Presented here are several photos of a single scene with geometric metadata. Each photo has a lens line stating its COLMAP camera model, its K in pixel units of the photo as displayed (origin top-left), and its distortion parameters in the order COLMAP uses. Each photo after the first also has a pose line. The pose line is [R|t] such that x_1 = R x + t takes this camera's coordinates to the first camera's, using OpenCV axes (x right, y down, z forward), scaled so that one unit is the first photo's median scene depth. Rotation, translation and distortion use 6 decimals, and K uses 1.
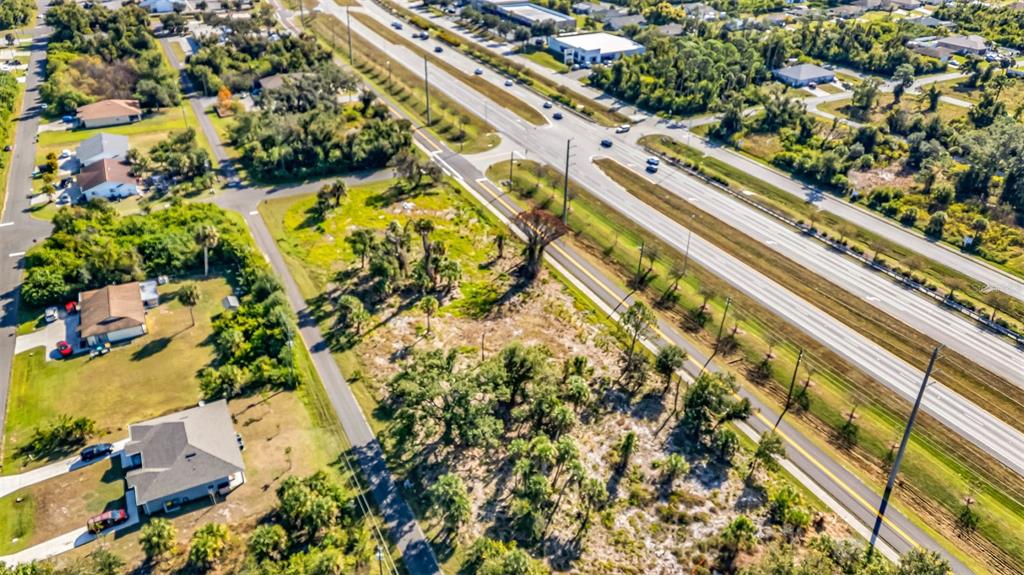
lens RADIAL K [[740.2, 0, 512.0], [0, 740.2, 287.5], [0, 0, 1]] dist [0.090261, -0.072852]
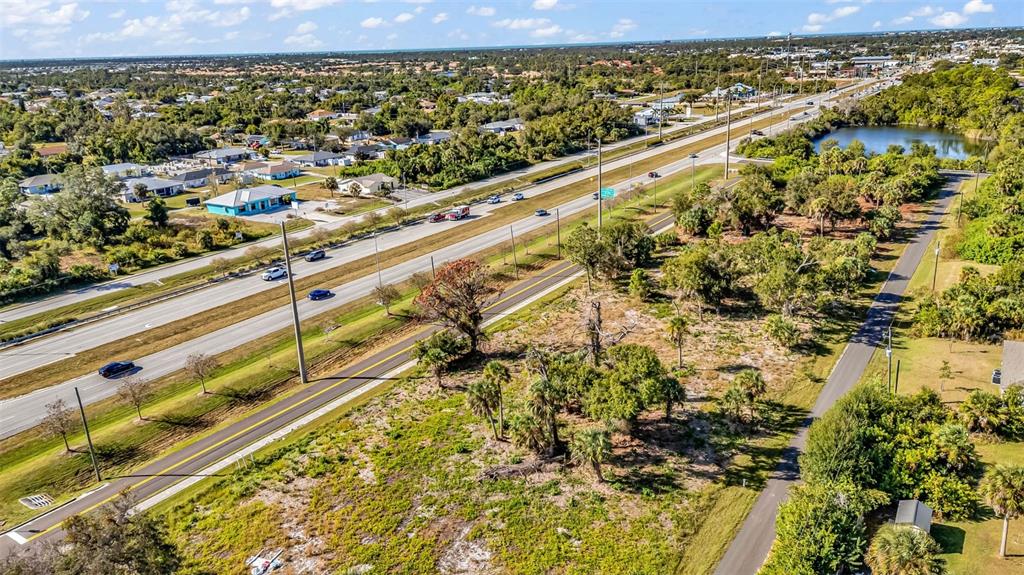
lens RADIAL K [[747.1, 0, 512.0], [0, 747.1, 287.5], [0, 0, 1]] dist [0.079900, -0.071450]
pose [[-0.501474, -0.251091, 0.827935, -0.559886], [0.460193, 0.732942, 0.501017, -0.402382], [-0.732629, 0.632257, -0.252002, 1.117469]]
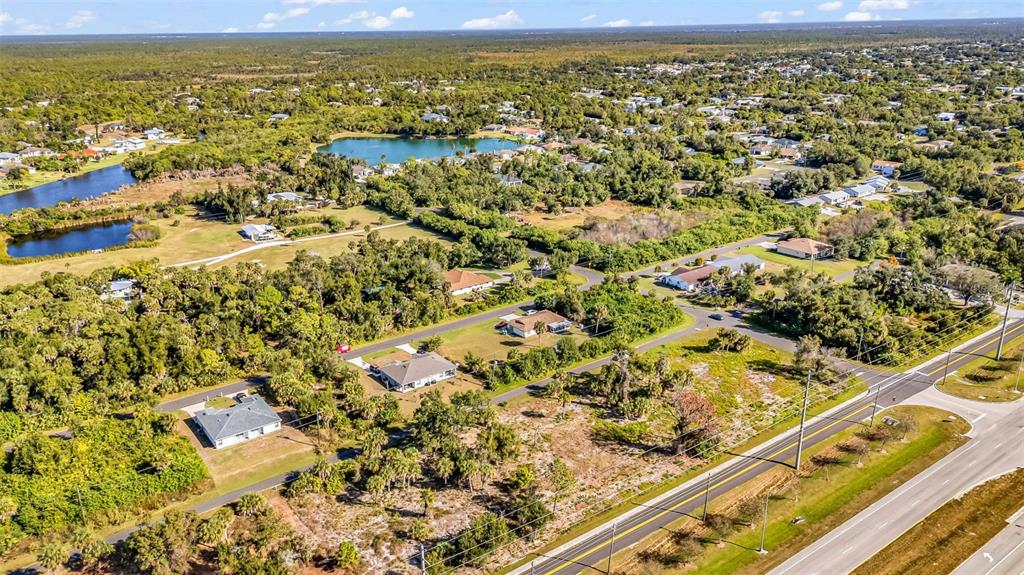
lens RADIAL K [[747.1, 0, 512.0], [0, 747.1, 287.5], [0, 0, 1]] dist [0.079900, -0.071450]
pose [[0.170108, 0.321225, -0.931600, 0.908040], [-0.477192, 0.853992, 0.207331, -0.325547], [0.862178, 0.409283, 0.298556, 0.382873]]
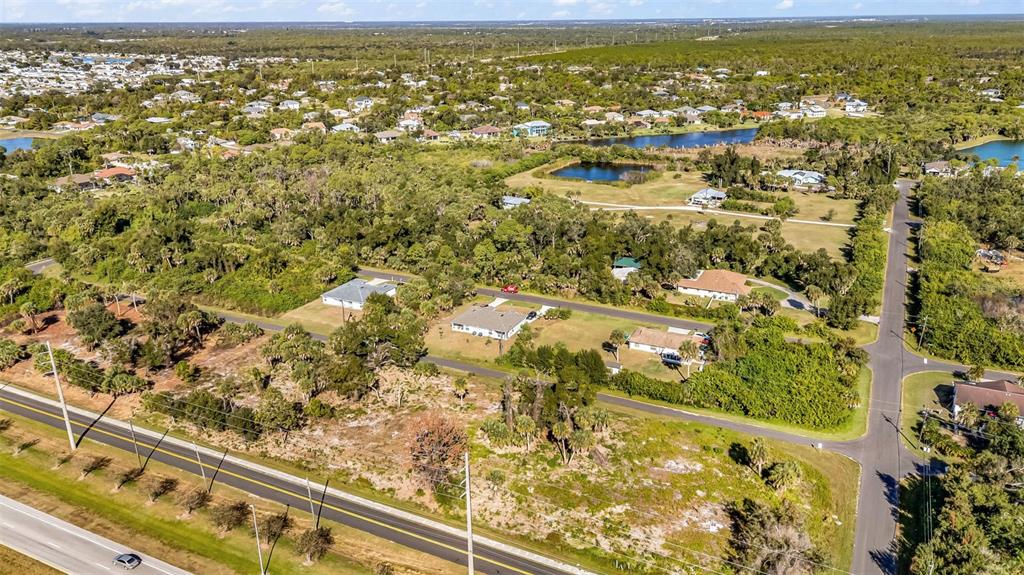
lens RADIAL K [[747.1, 0, 512.0], [0, 747.1, 287.5], [0, 0, 1]] dist [0.079900, -0.071450]
pose [[-0.796761, 0.210005, -0.566631, 0.403880], [-0.294837, 0.683396, 0.667863, -0.784051], [0.527488, 0.699190, -0.482586, 1.310013]]
